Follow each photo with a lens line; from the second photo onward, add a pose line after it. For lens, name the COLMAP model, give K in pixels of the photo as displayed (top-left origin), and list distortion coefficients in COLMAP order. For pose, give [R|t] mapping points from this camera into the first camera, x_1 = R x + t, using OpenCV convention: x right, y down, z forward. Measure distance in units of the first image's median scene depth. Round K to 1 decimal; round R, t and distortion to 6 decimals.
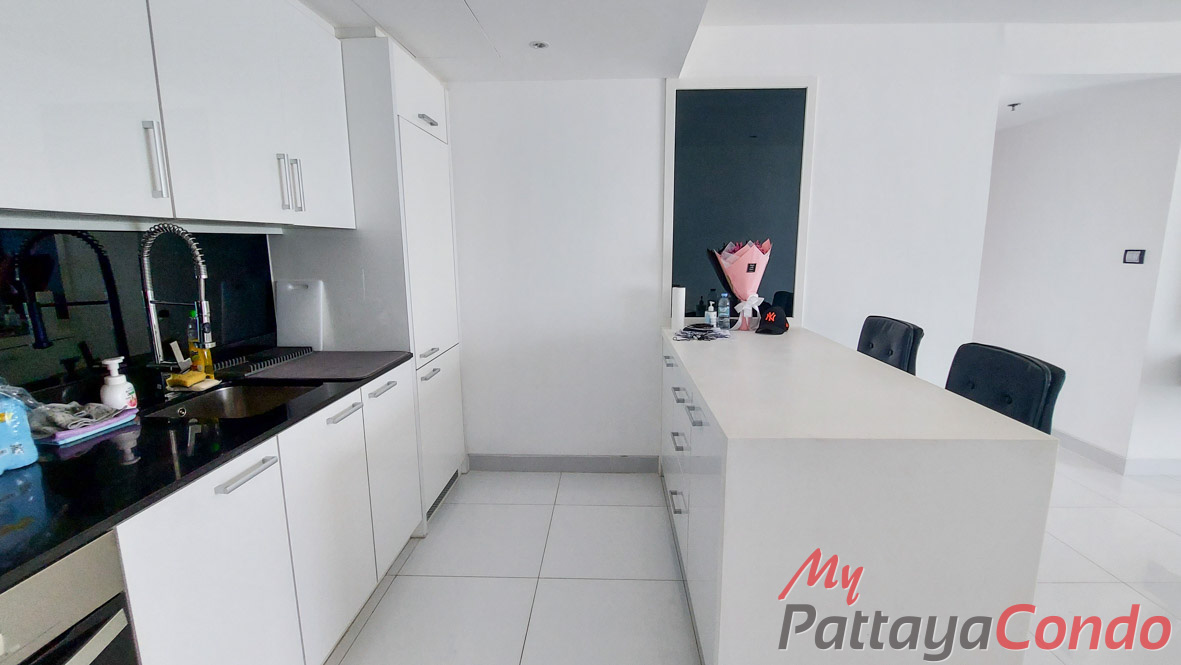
lens RADIAL K [[503.8, 0, 596.0], [0, 503.8, 328.0], [0, 0, 1]] dist [-0.010213, -0.000062]
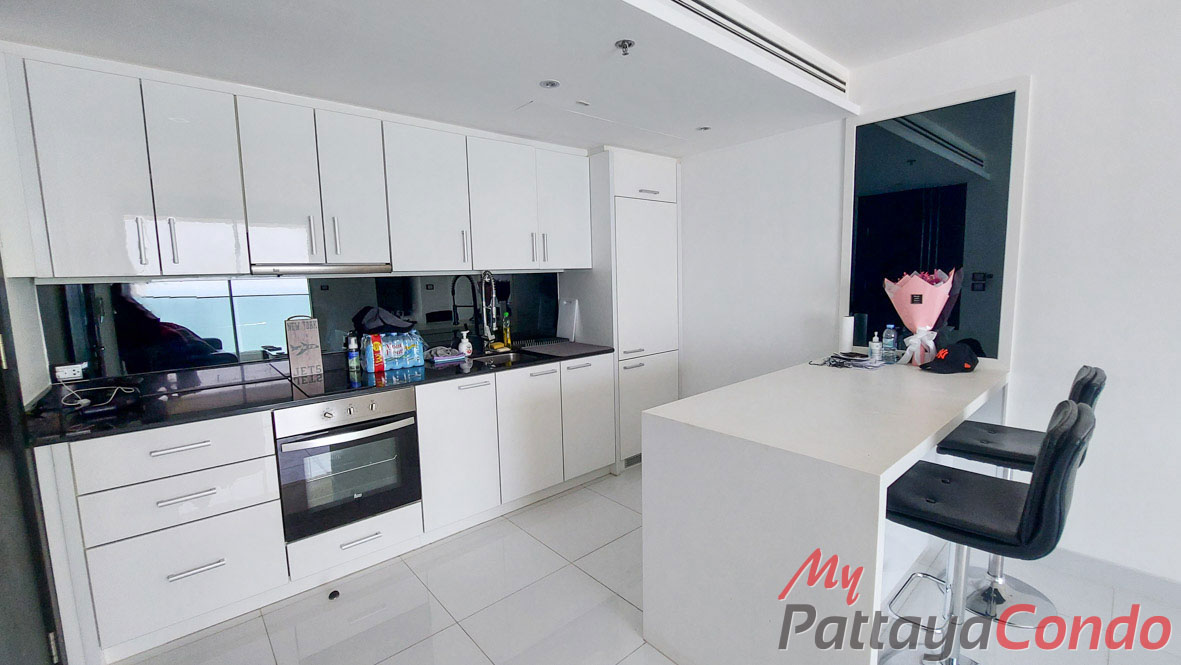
lens RADIAL K [[478.1, 0, 580.0], [0, 478.1, 323.9], [0, 0, 1]] dist [-0.012888, -0.000152]
pose [[0.680956, 0.064487, -0.729480, 0.616003], [-0.098679, 0.995111, -0.004146, -0.008823], [0.725646, 0.074808, 0.683990, -0.067390]]
